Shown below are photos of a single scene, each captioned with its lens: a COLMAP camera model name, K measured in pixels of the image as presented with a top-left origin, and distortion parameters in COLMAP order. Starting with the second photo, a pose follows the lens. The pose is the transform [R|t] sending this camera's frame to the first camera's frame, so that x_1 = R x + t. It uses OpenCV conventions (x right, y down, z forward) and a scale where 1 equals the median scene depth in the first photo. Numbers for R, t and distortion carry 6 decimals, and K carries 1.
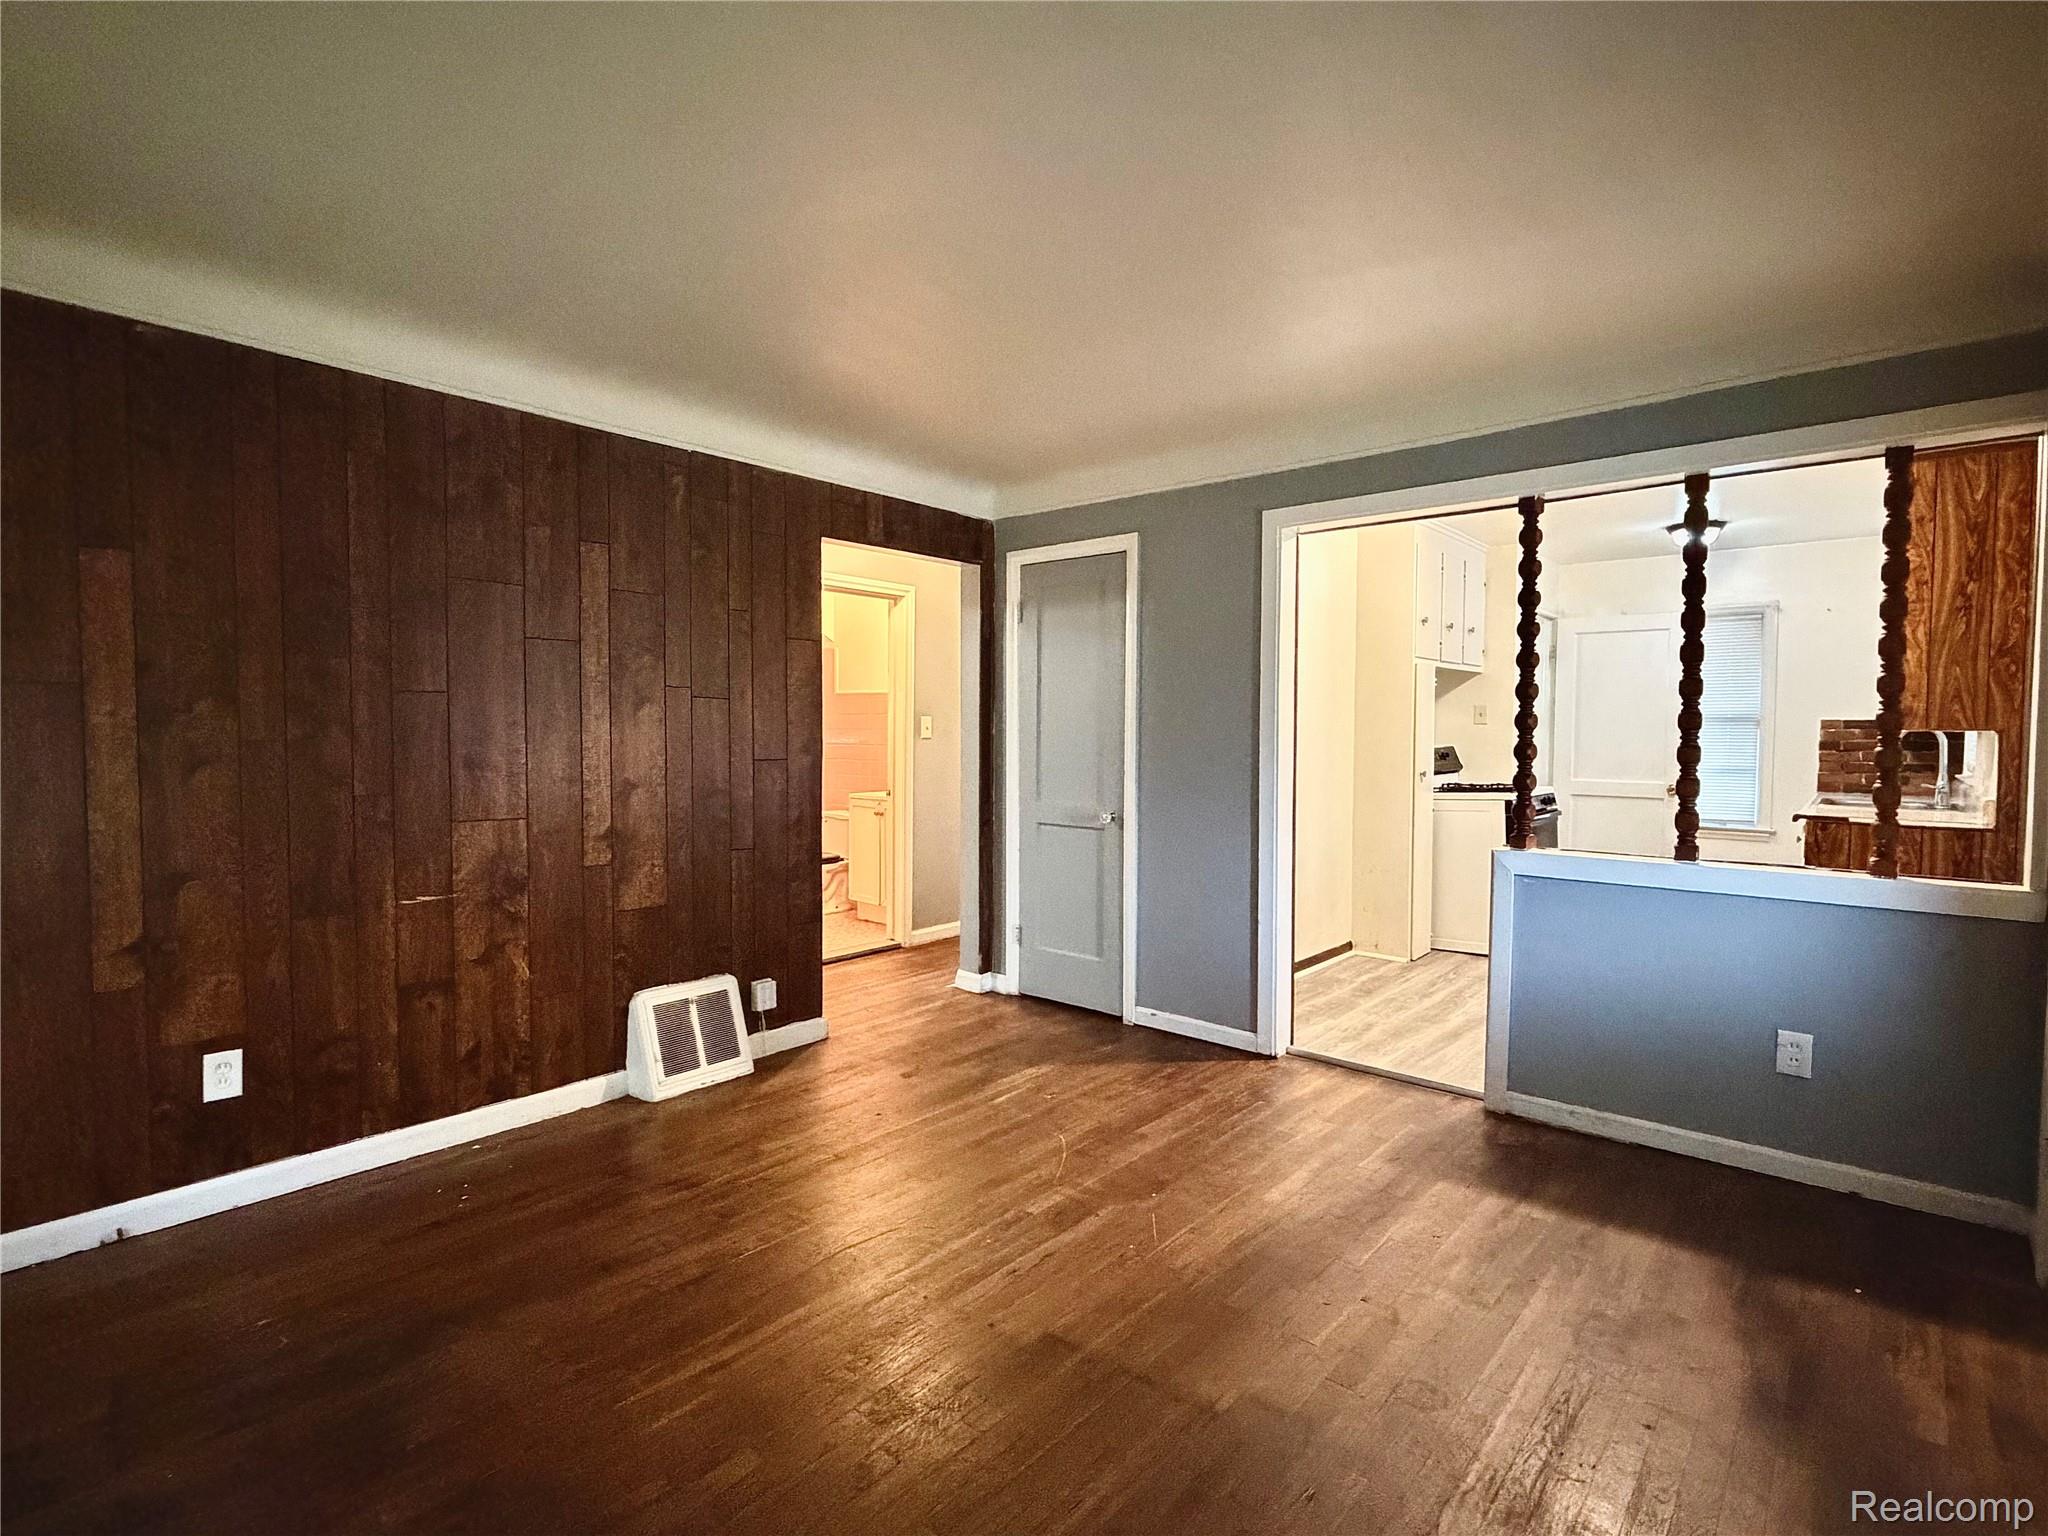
lens RADIAL K [[1002.2, 0, 1024.0], [0, 1002.2, 768.0], [0, 0, 1]] dist [0.001470, 0.000450]
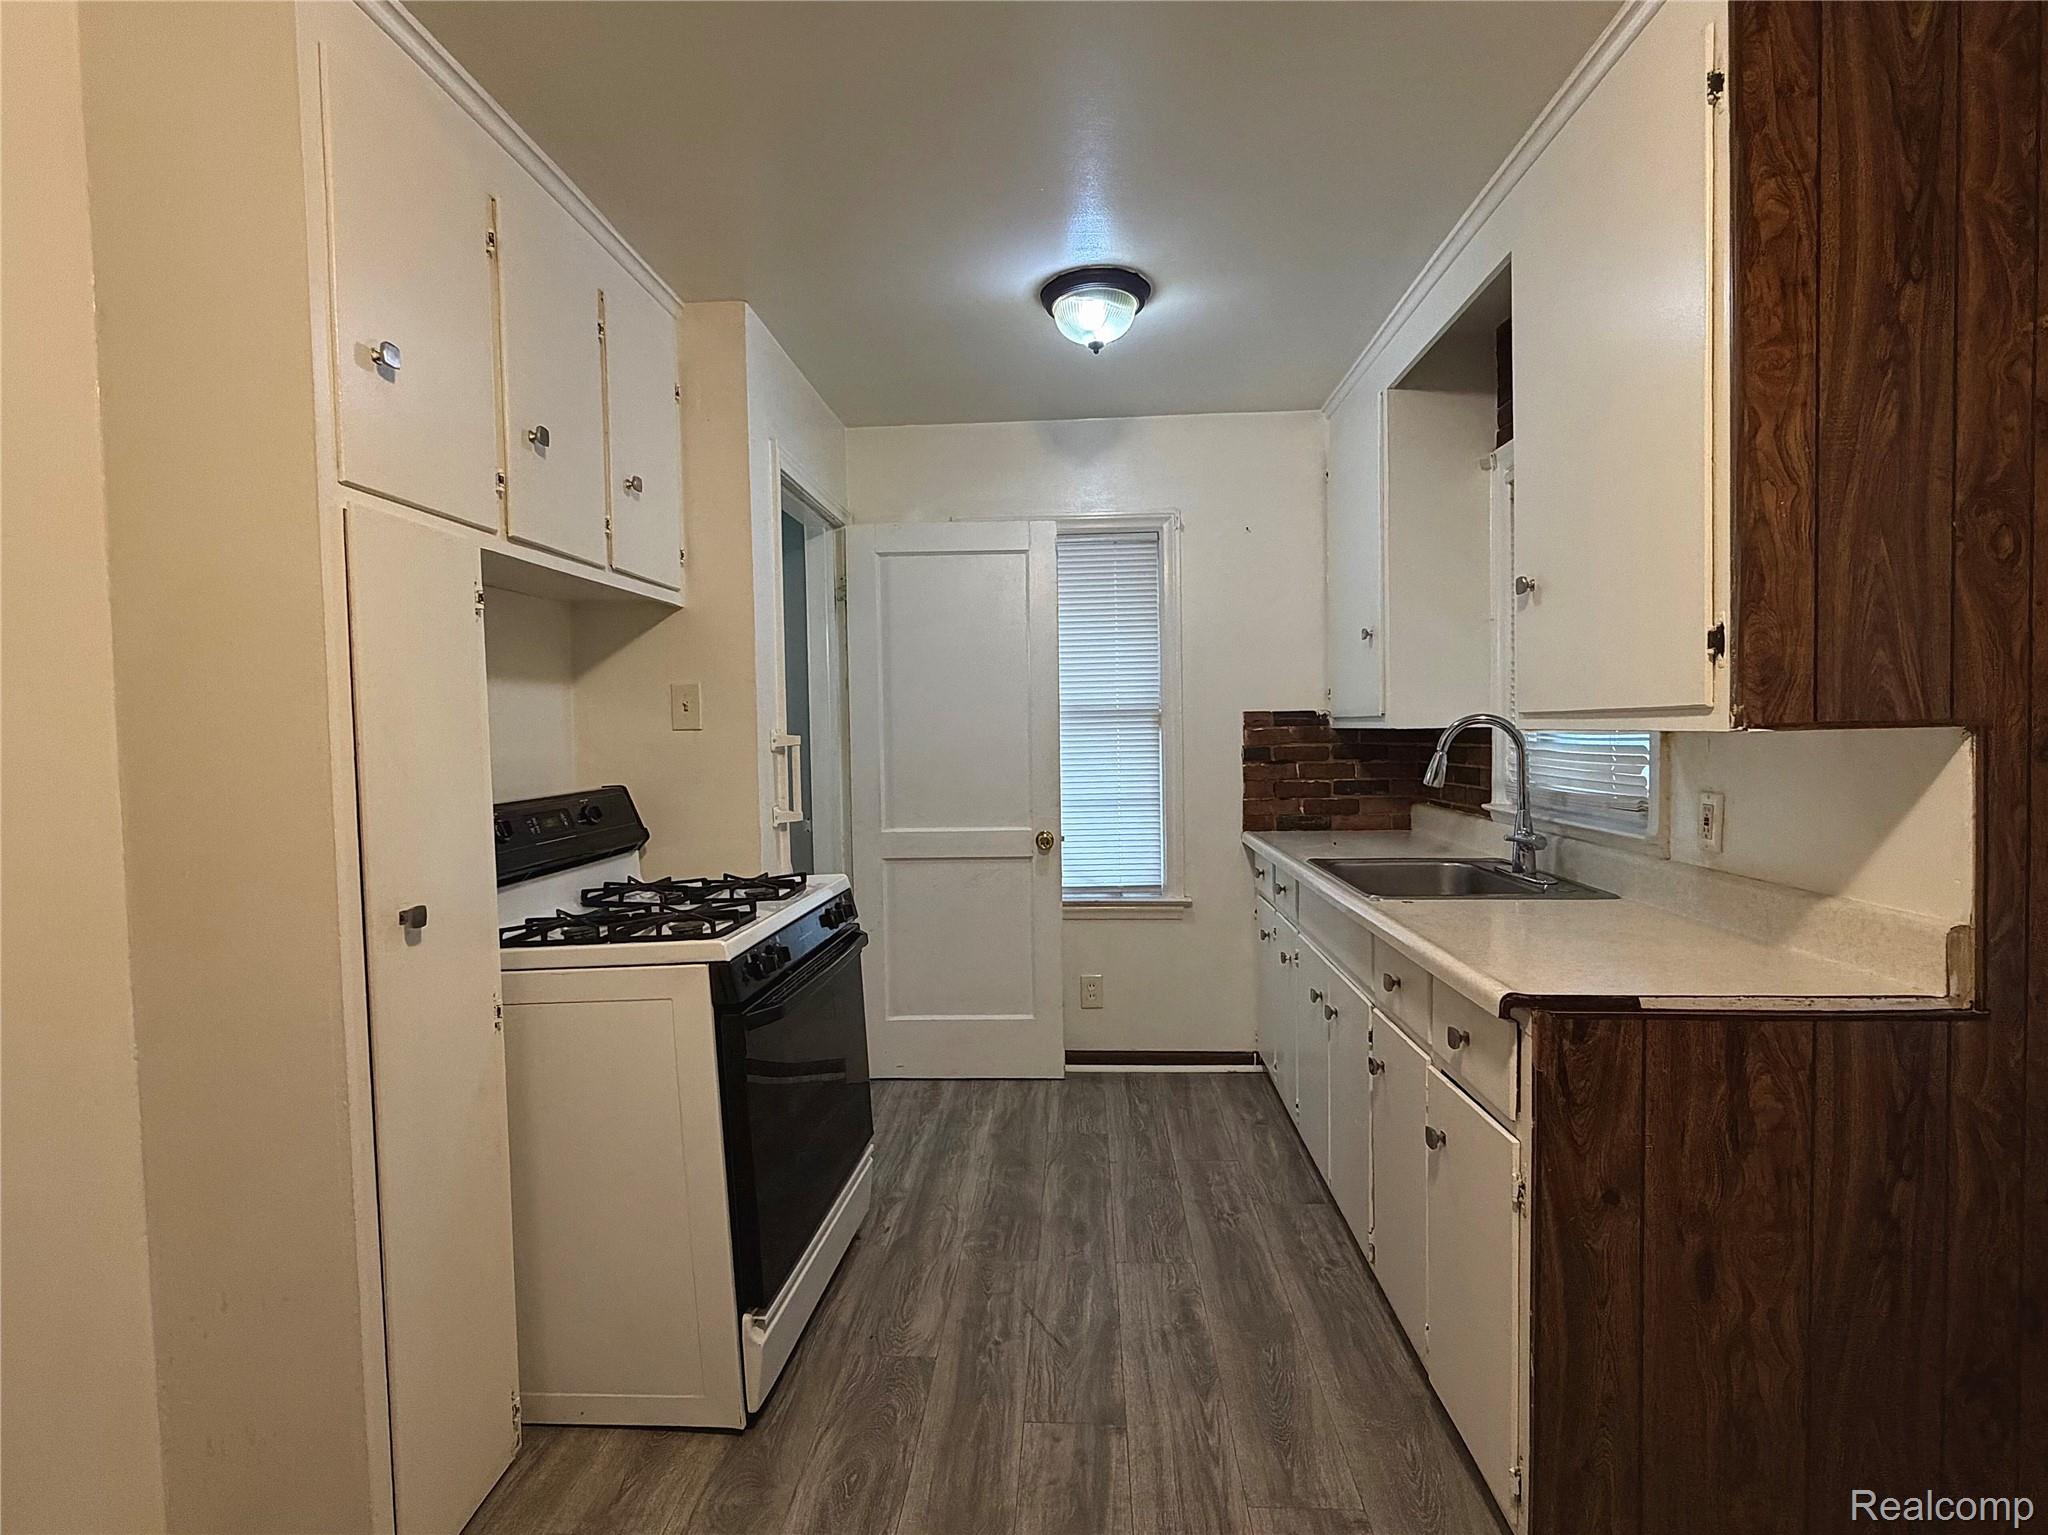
lens RADIAL K [[966.3, 0, 1024.0], [0, 966.3, 767.5], [0, 0, 1]] dist [0.000010, 0.000538]
pose [[0.796596, -0.042440, 0.603021, 0.496711], [0.044930, 0.998930, 0.010950, -0.039866], [-0.602840, 0.018371, 0.797650, 0.909069]]
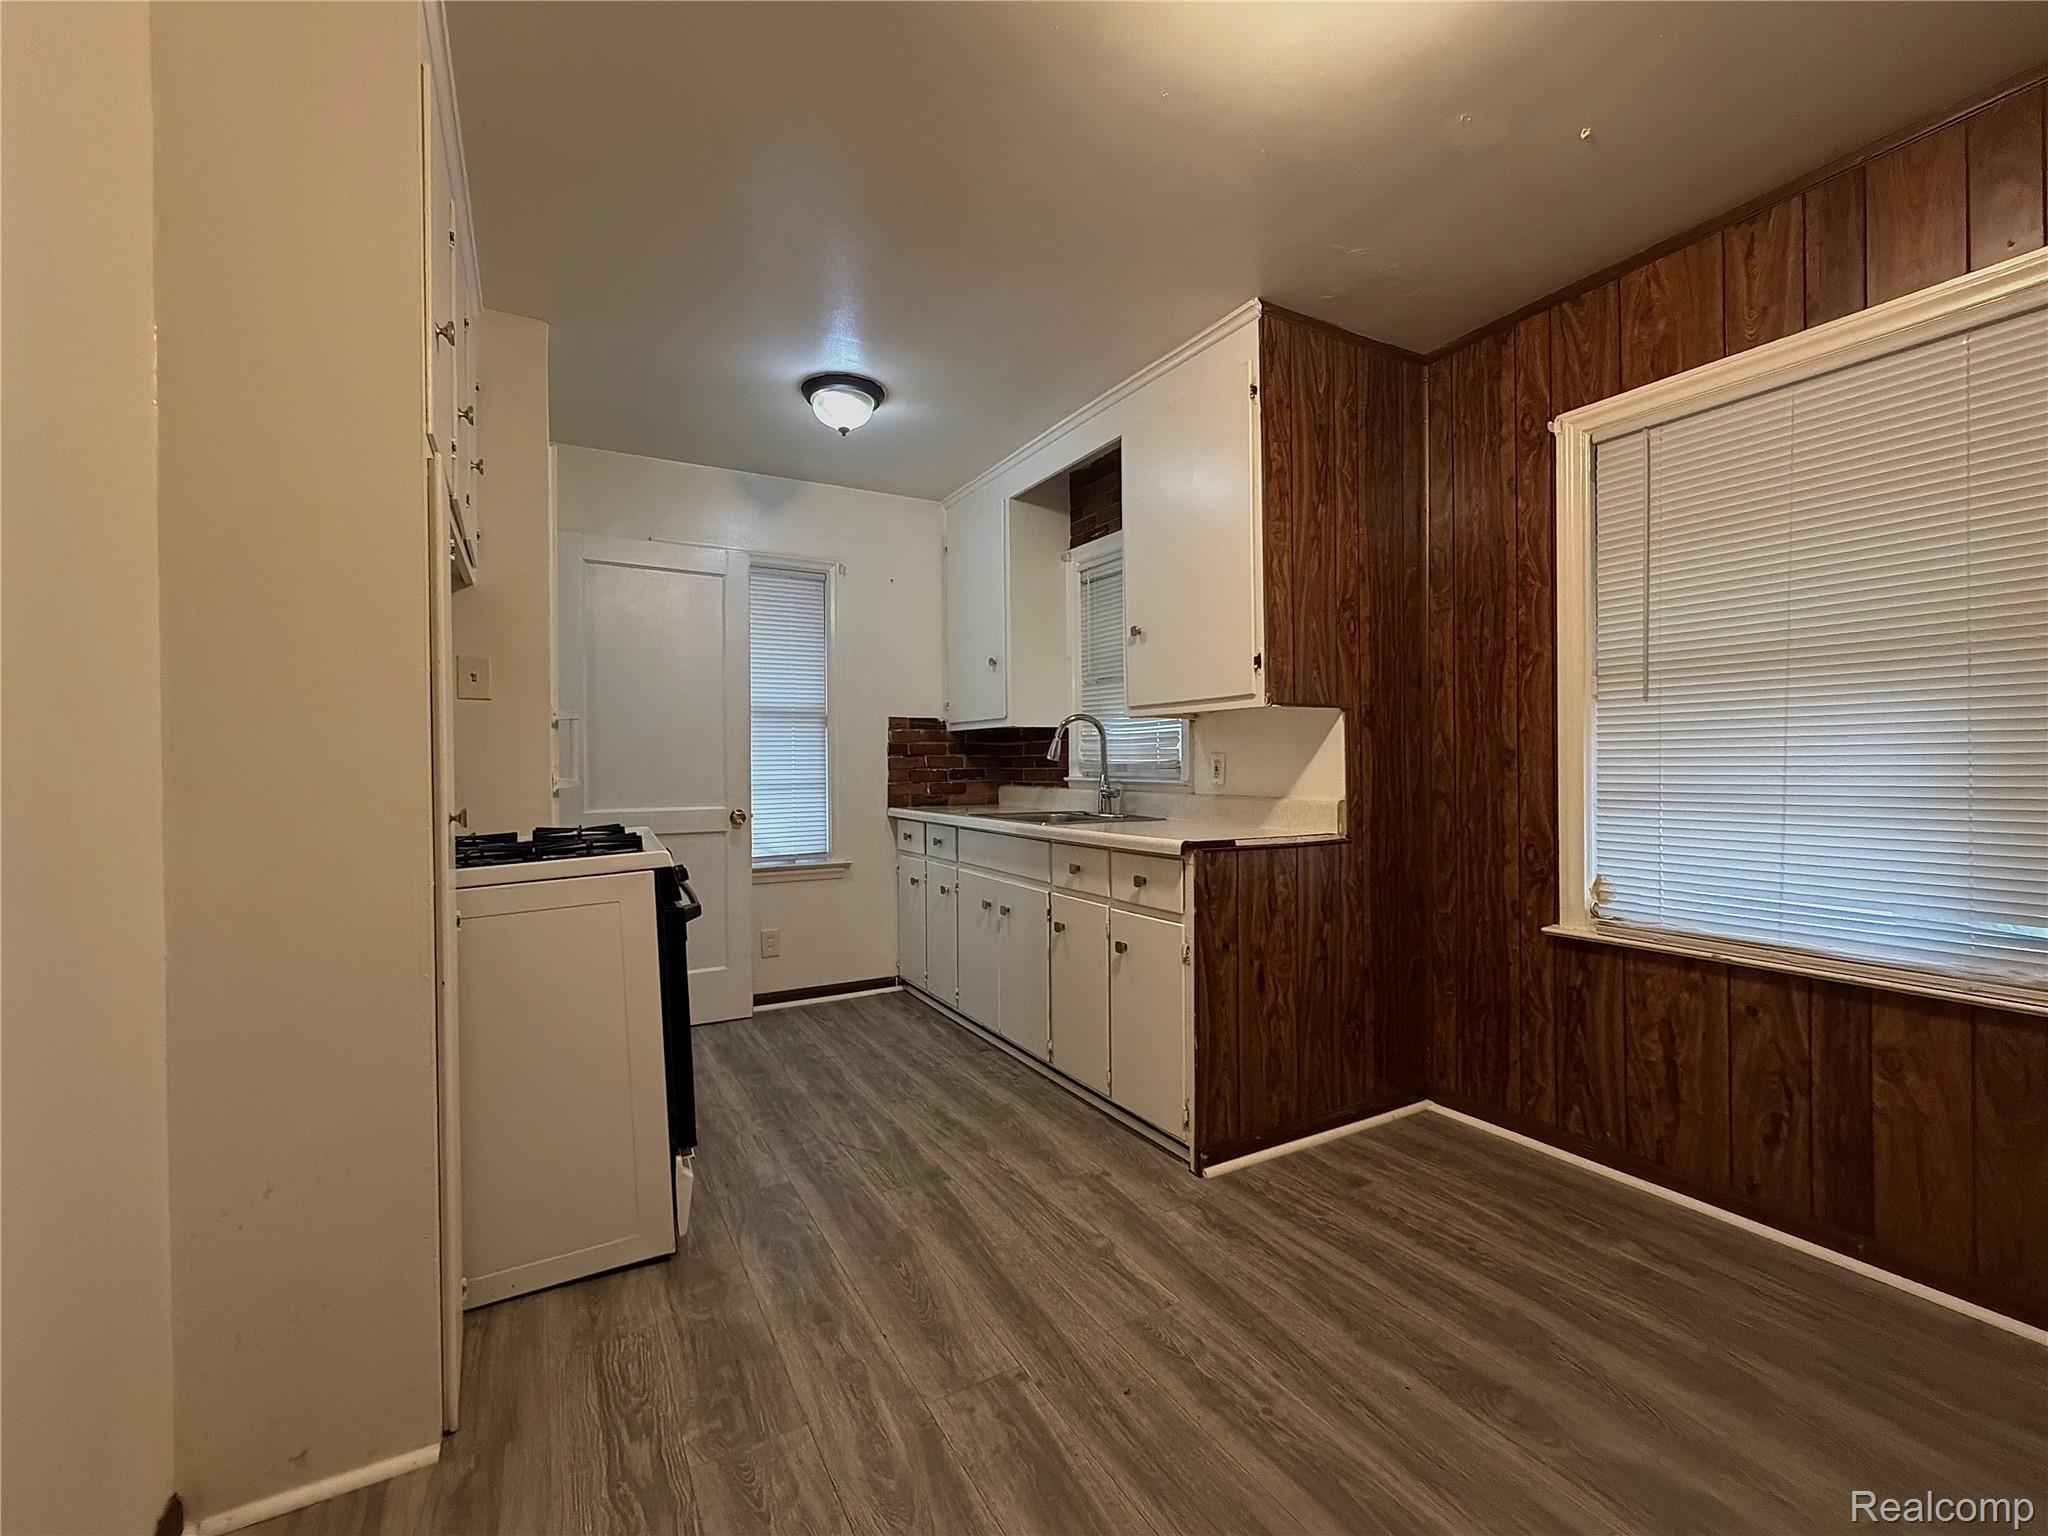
lens RADIAL K [[865.9, 0, 1024.0], [0, 865.9, 768.0], [0, 0, 1]] dist [0.002876, 0.000483]
pose [[0.341629, -0.012213, 0.939755, 0.269596], [0.045245, 0.998970, -0.003466, -0.000667], [-0.938745, 0.043703, 0.341830, 0.980206]]
